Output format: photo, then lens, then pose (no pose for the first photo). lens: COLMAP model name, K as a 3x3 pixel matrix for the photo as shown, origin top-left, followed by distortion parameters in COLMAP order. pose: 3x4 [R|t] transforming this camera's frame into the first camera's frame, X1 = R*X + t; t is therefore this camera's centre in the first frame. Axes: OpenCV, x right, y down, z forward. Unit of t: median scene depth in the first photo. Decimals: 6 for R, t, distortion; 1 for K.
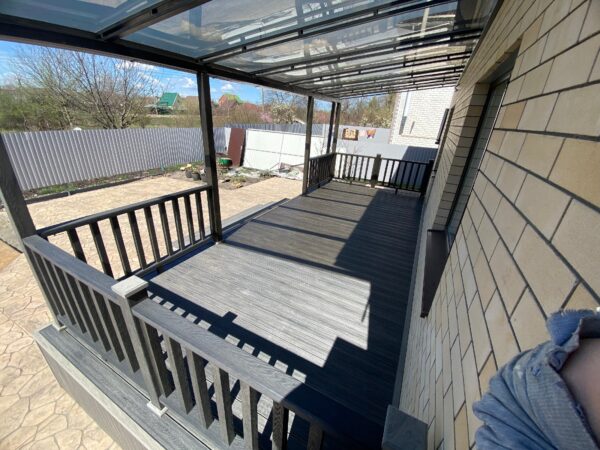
lens RADIAL K [[241.0, 0, 300.9], [0, 241.0, 227.6], [0, 0, 1]] dist [-0.013729, -0.000122]
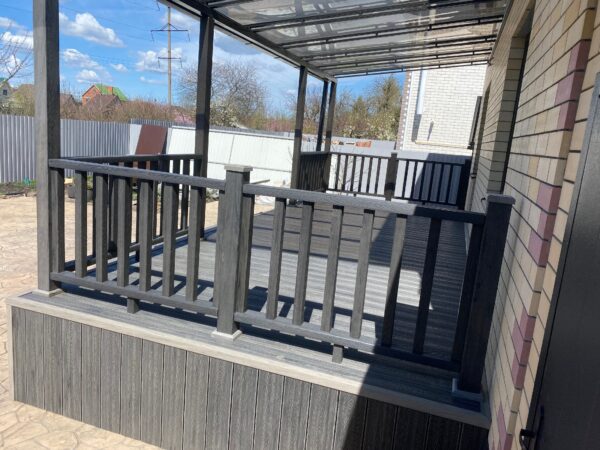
lens RADIAL K [[454.0, 0, 300.0], [0, 454.0, 225.0], [0, 0, 1]] dist [0.001051, 0.005136]
pose [[0.989126, -0.003702, 0.147021, -0.126362], [0.036345, 0.974828, -0.219975, 0.162433], [-0.142506, 0.222926, 0.964363, -0.159032]]
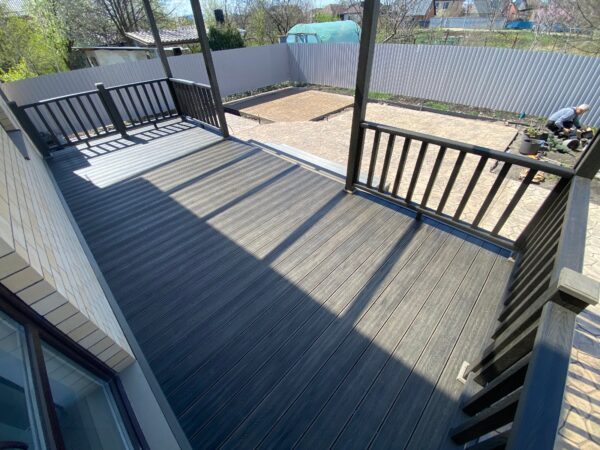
lens RADIAL K [[255.3, 0, 299.9], [0, 255.3, 222.0], [0, 0, 1]] dist [-0.017296, -0.000047]
pose [[-0.305654, 0.547457, -0.779016, 0.539470], [-0.380787, 0.679609, 0.627003, -0.409646], [0.872684, 0.488285, 0.000740, 1.003467]]
